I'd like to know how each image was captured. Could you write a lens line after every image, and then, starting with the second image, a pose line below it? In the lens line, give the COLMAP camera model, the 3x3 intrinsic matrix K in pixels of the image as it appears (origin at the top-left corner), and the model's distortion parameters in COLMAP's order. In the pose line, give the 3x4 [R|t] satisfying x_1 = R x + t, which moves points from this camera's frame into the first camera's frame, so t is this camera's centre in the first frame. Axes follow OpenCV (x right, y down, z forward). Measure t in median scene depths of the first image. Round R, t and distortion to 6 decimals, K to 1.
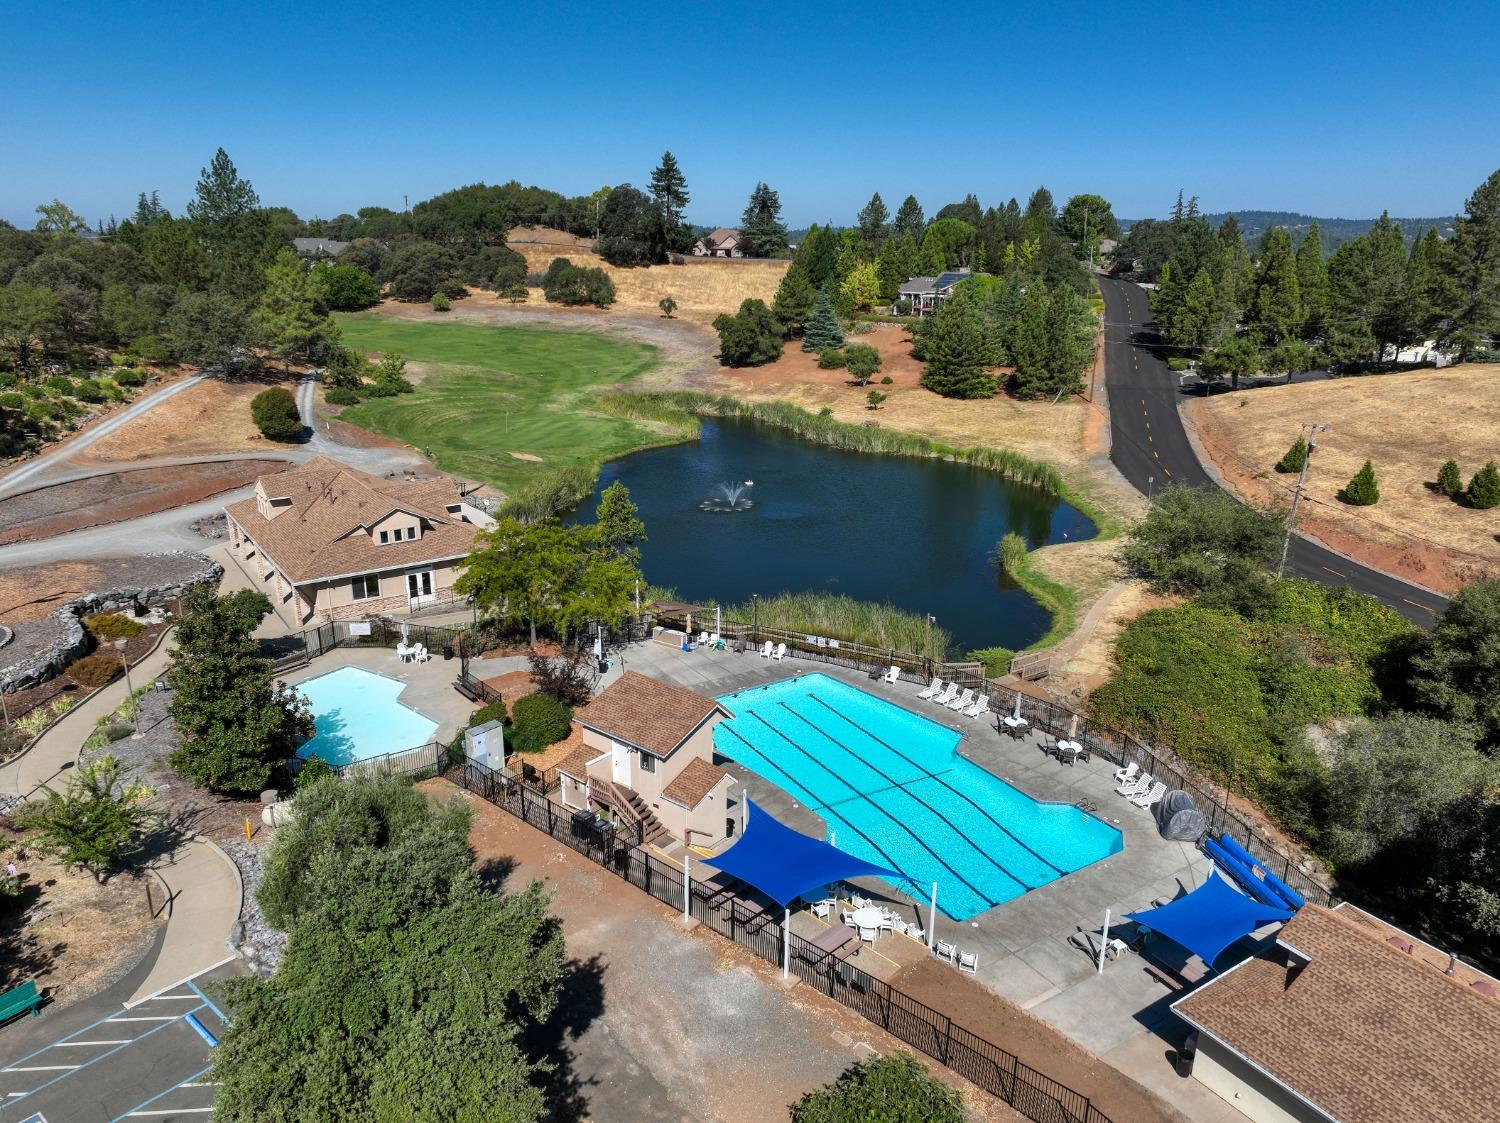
lens RADIAL K [[1057.3, 0, 750.0], [0, 1057.3, 561.5], [0, 0, 1]] dist [0.005673, 0.007505]
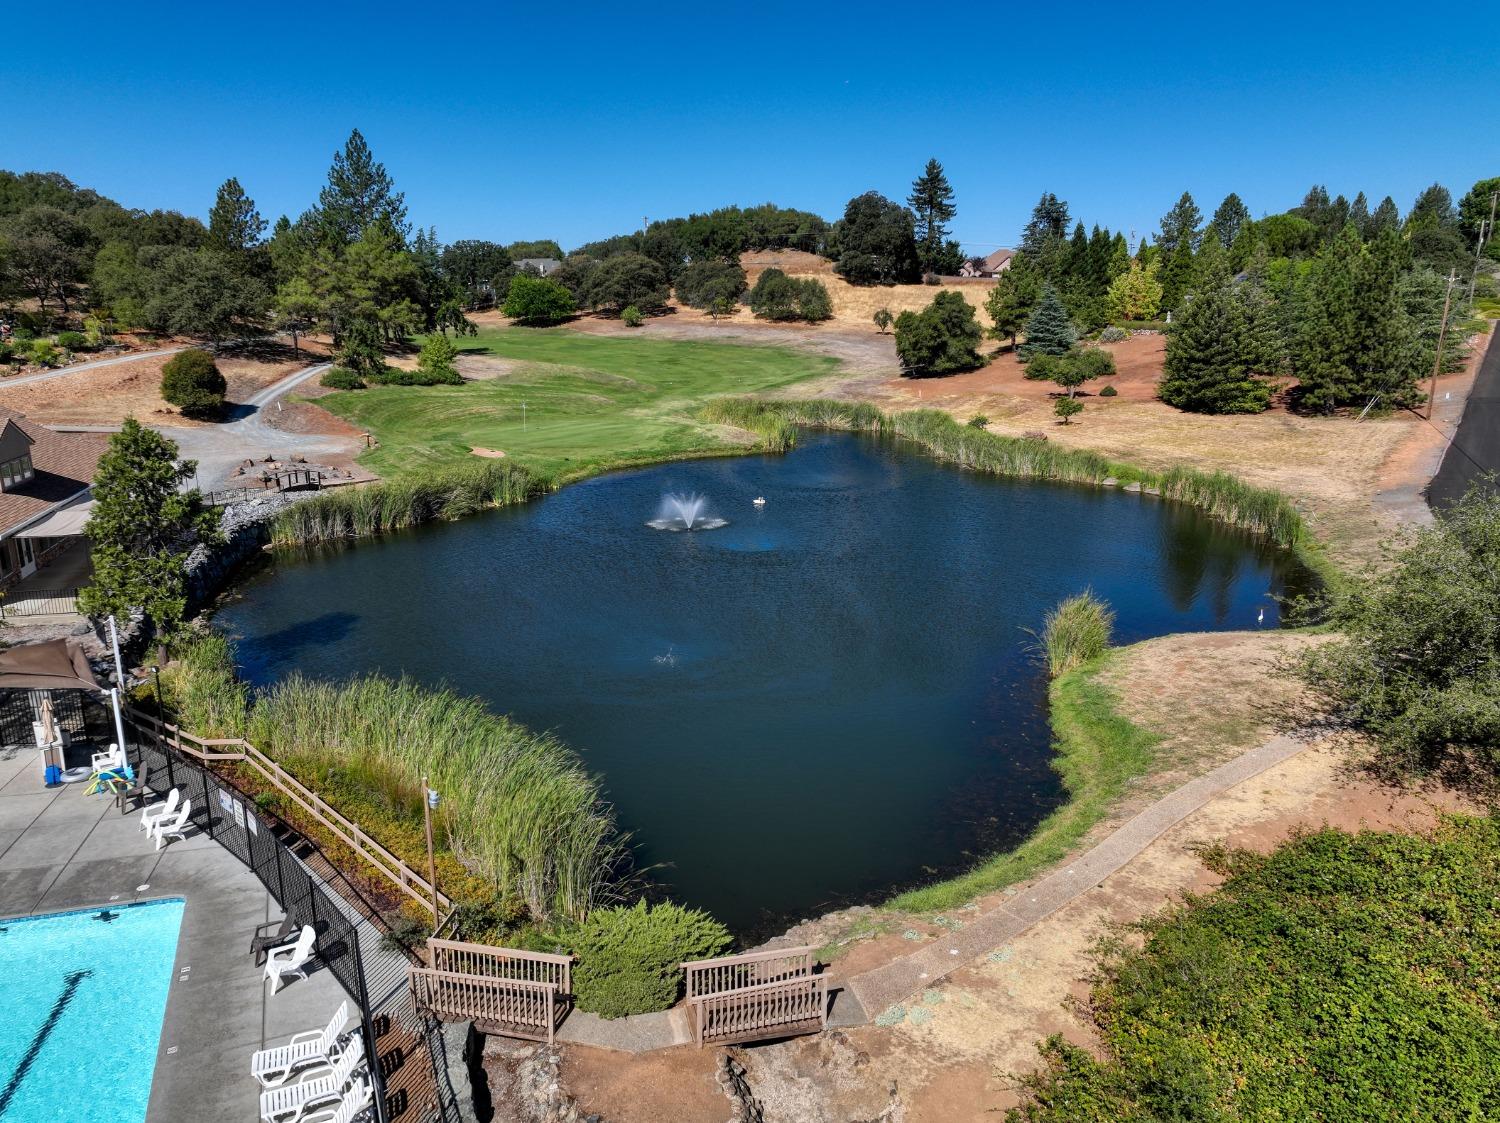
lens RADIAL K [[1057.3, 0, 750.0], [0, 1057.3, 561.5], [0, 0, 1]] dist [0.005673, 0.007505]
pose [[0.945835, 0.066665, -0.317728, 0.143990], [-0.087082, 0.994921, -0.050481, -0.003565], [0.312749, 0.075415, 0.946837, 0.288485]]
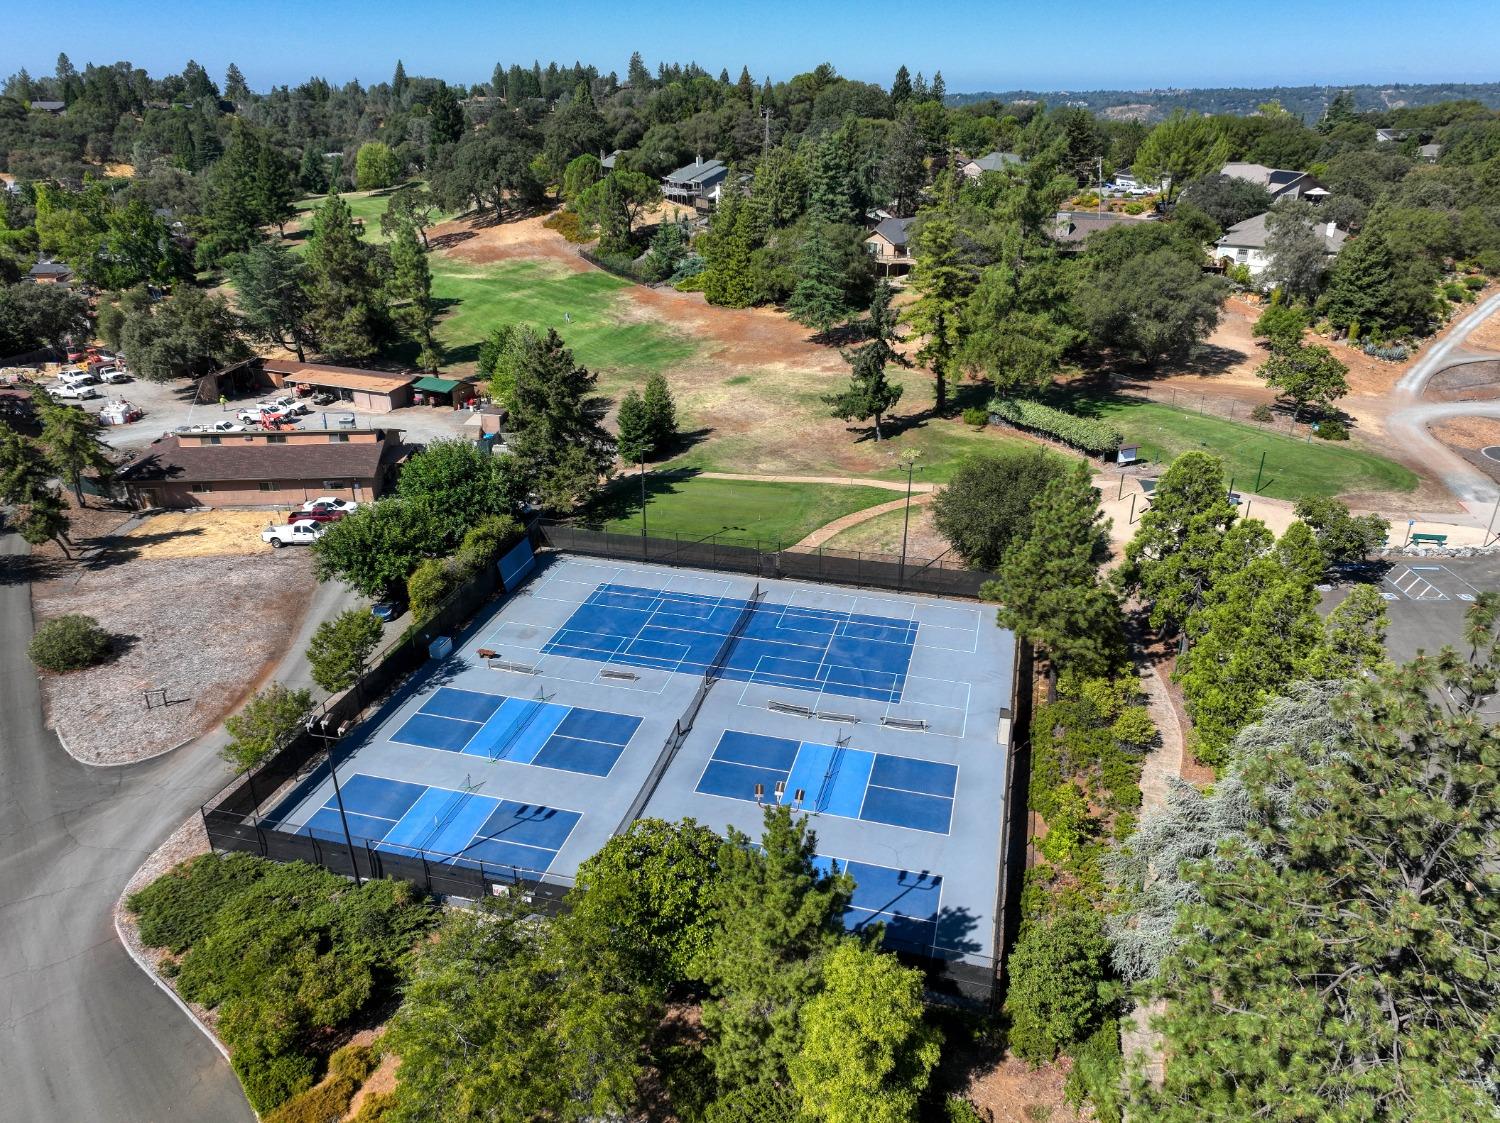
lens RADIAL K [[1057.3, 0, 750.0], [0, 1057.3, 561.5], [0, 0, 1]] dist [0.005673, 0.007505]
pose [[0.666253, 0.303269, -0.681274, -0.136264], [-0.219170, 0.952857, 0.209826, 0.056346], [0.712791, 0.009518, 0.701312, -0.418483]]
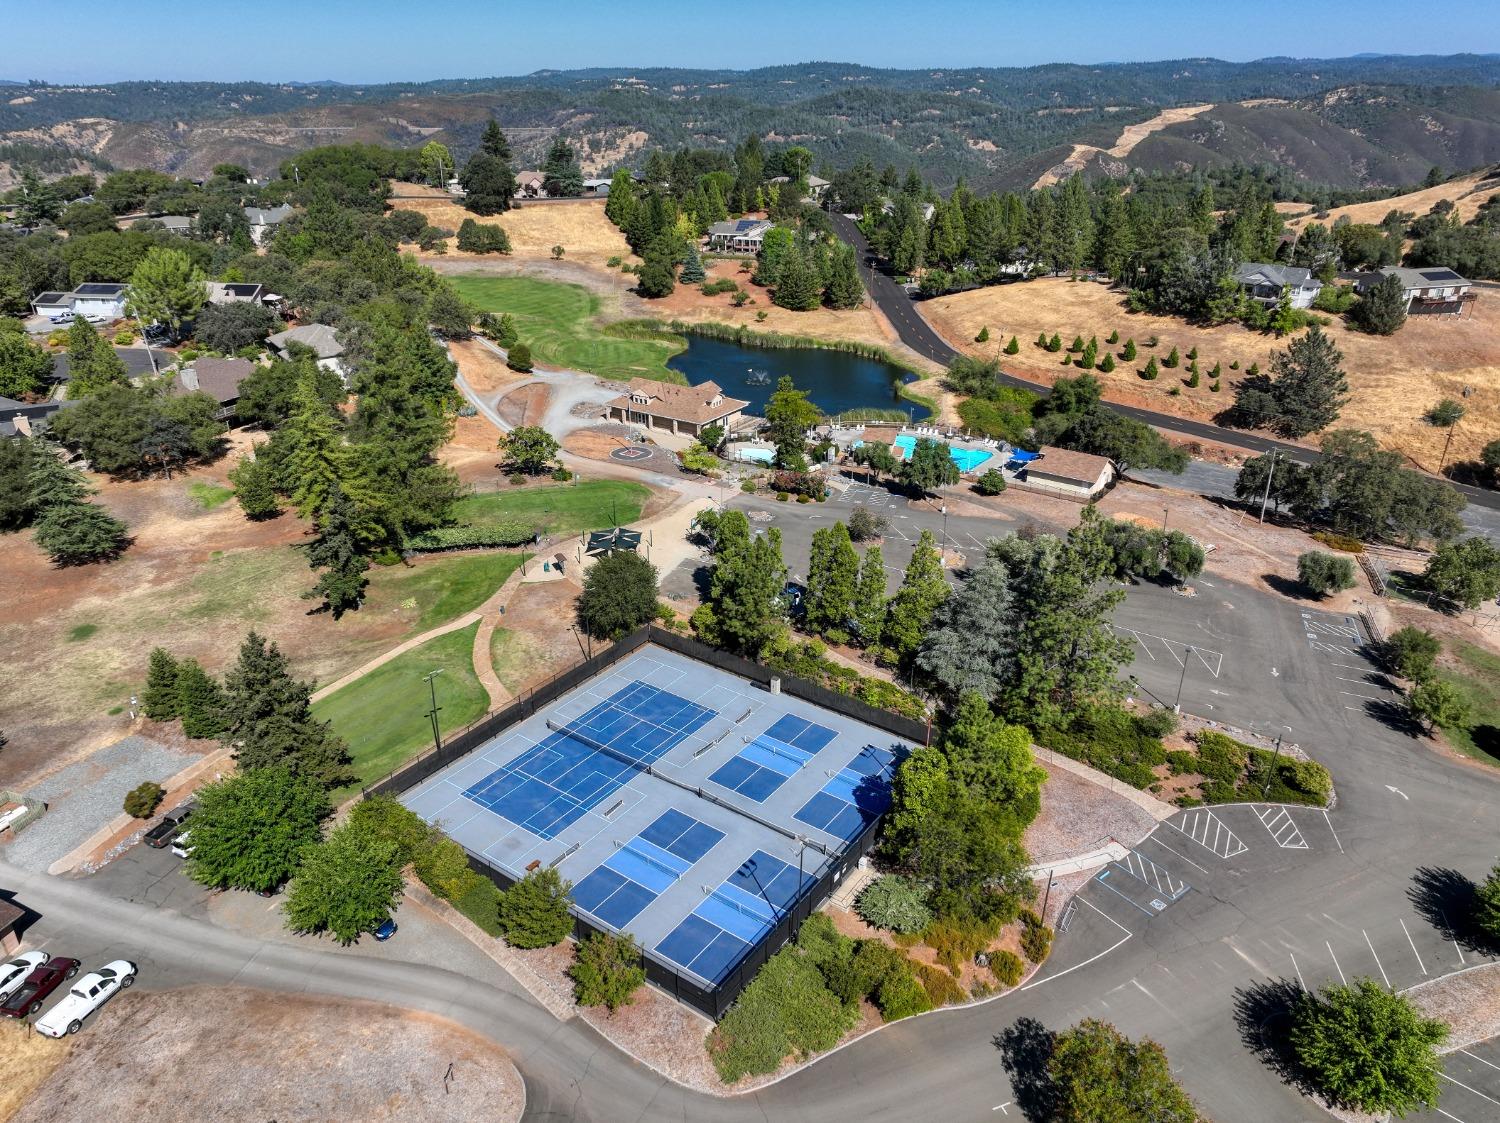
lens RADIAL K [[1057.3, 0, 750.0], [0, 1057.3, 561.5], [0, 0, 1]] dist [0.005673, 0.007505]
pose [[0.933411, -0.159078, 0.321617, -0.531120], [0.117811, 0.982531, 0.144064, -0.003973], [-0.338916, -0.096581, 0.935846, -0.703102]]
